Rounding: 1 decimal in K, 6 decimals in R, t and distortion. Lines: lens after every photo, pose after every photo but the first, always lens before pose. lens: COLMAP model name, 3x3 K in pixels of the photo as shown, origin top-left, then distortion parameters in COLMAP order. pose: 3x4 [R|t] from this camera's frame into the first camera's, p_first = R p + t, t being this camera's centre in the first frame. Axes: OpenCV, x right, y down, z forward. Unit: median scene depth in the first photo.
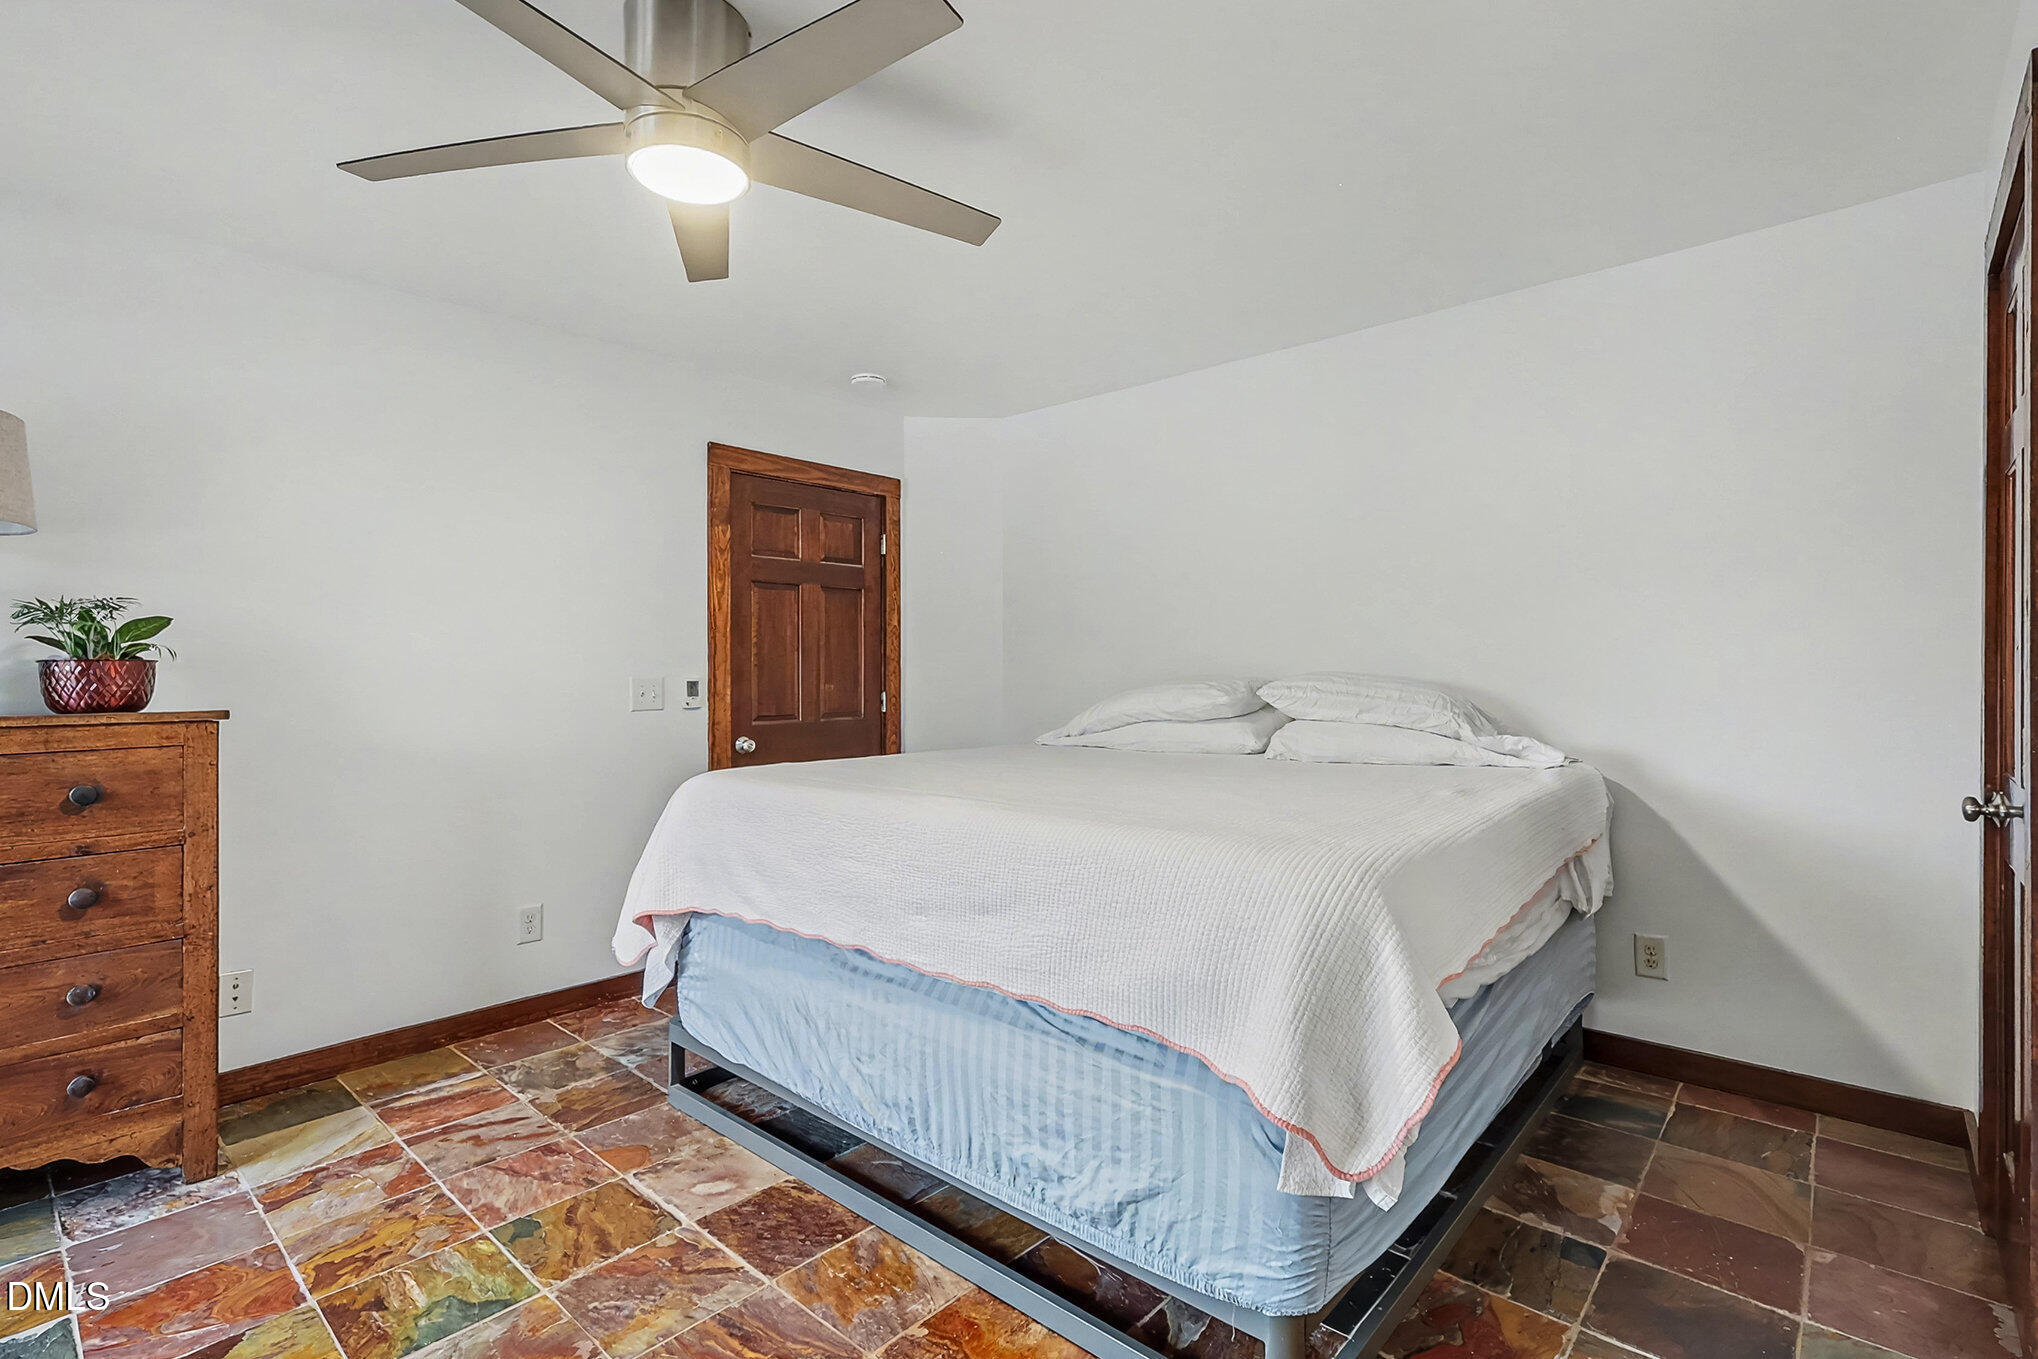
lens RADIAL K [[954.6, 0, 1020.3], [0, 954.6, 675.7], [0, 0, 1]] dist [0.000755, -0.000981]
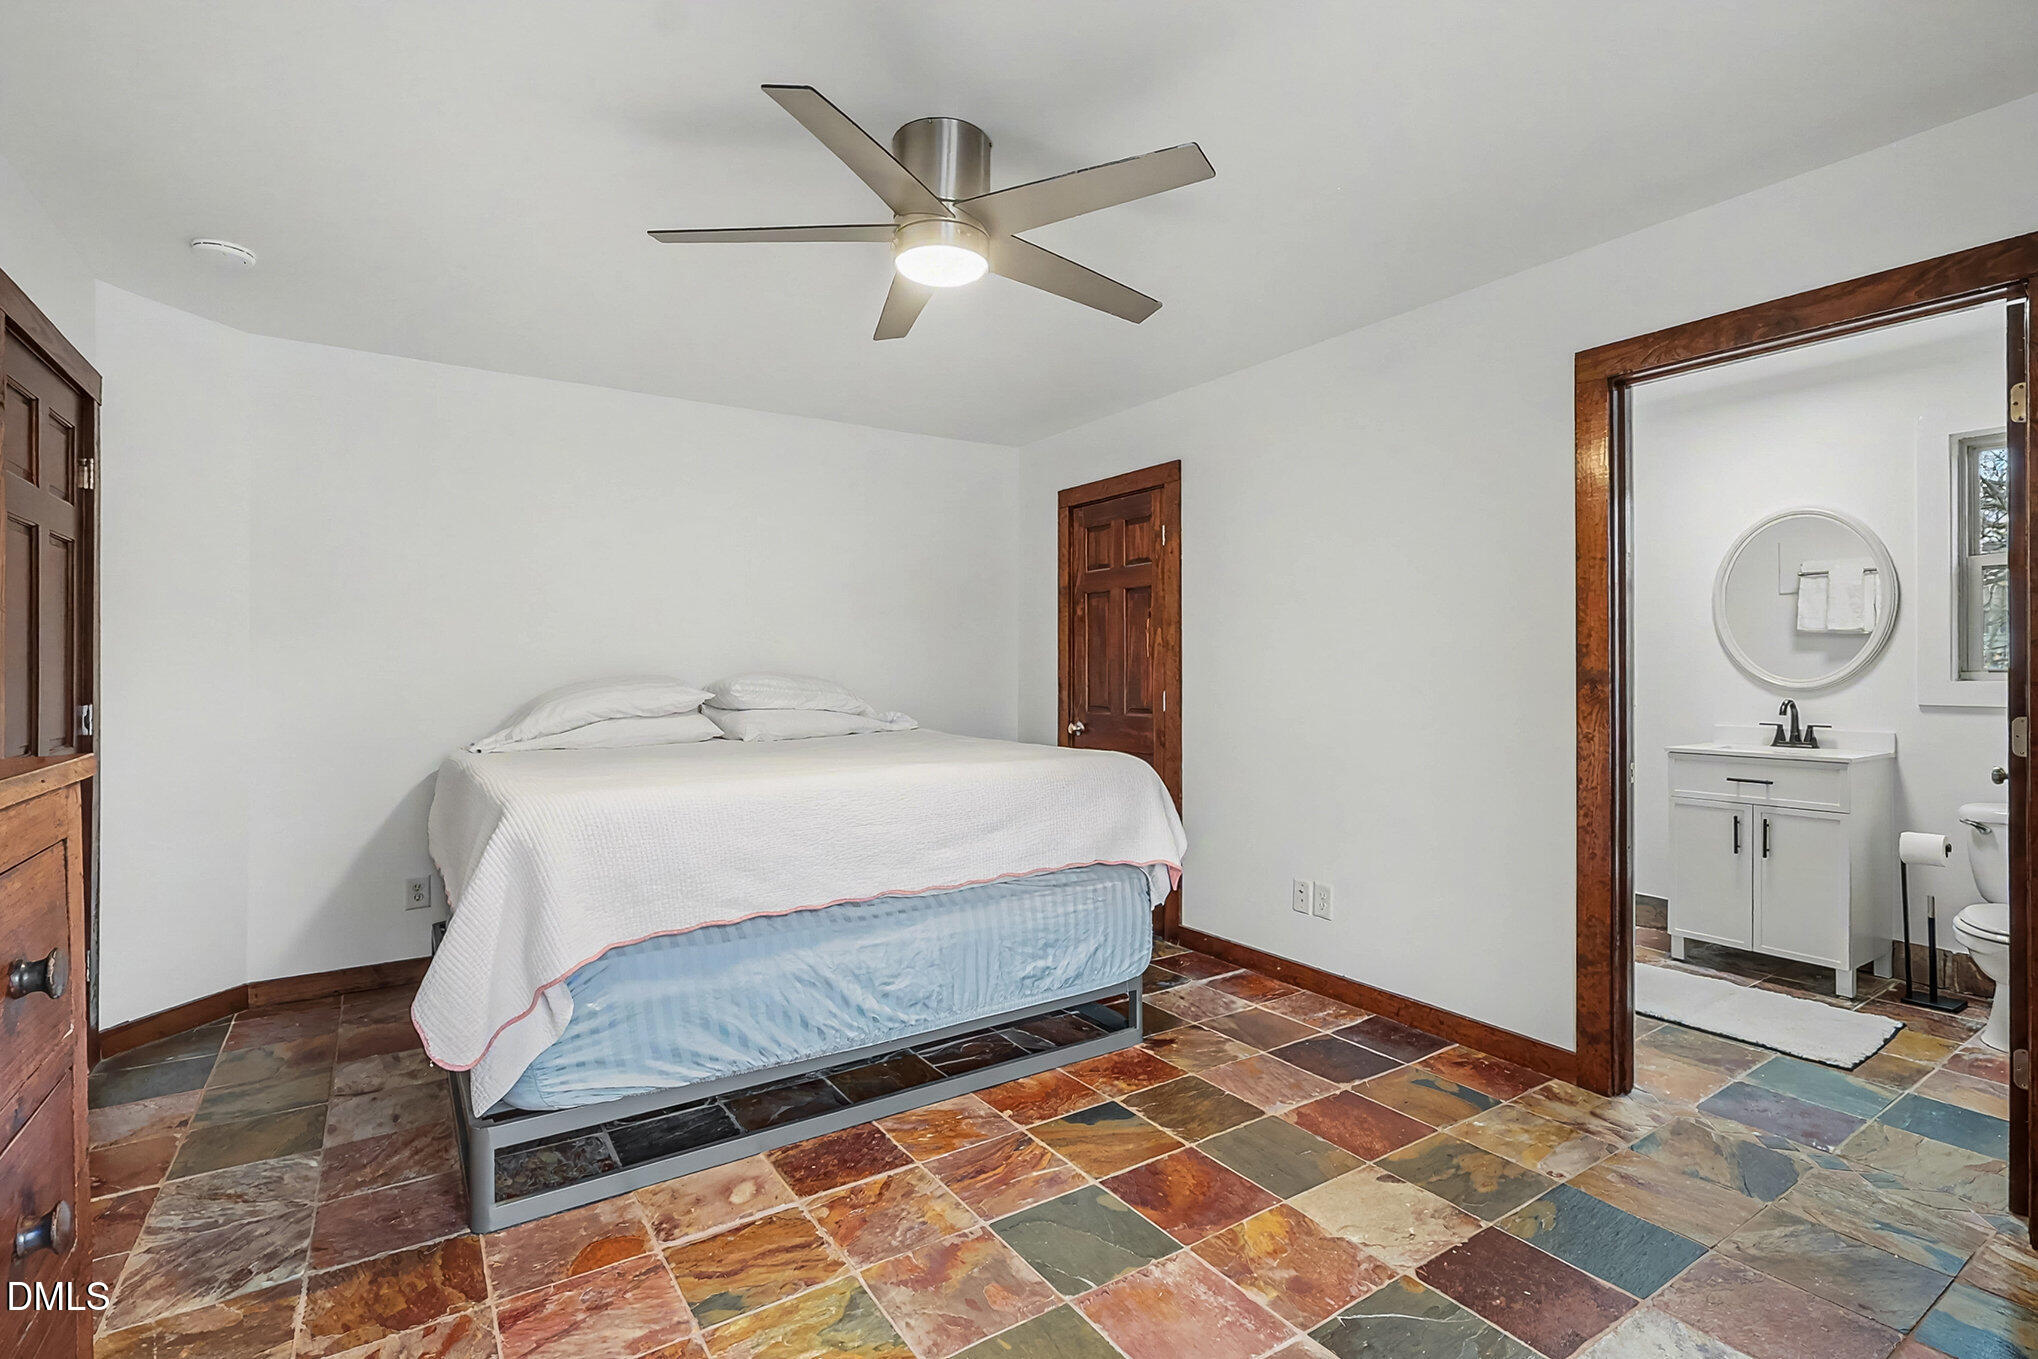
lens RADIAL K [[954.6, 0, 1019.4], [0, 954.6, 672.4], [0, 0, 1]] dist [0.000755, -0.000981]
pose [[0.255944, -0.002327, 0.966689, -1.226061], [0.006208, 0.999980, 0.000763, -0.002452], [-0.966672, 0.005806, 0.255953, 0.474639]]
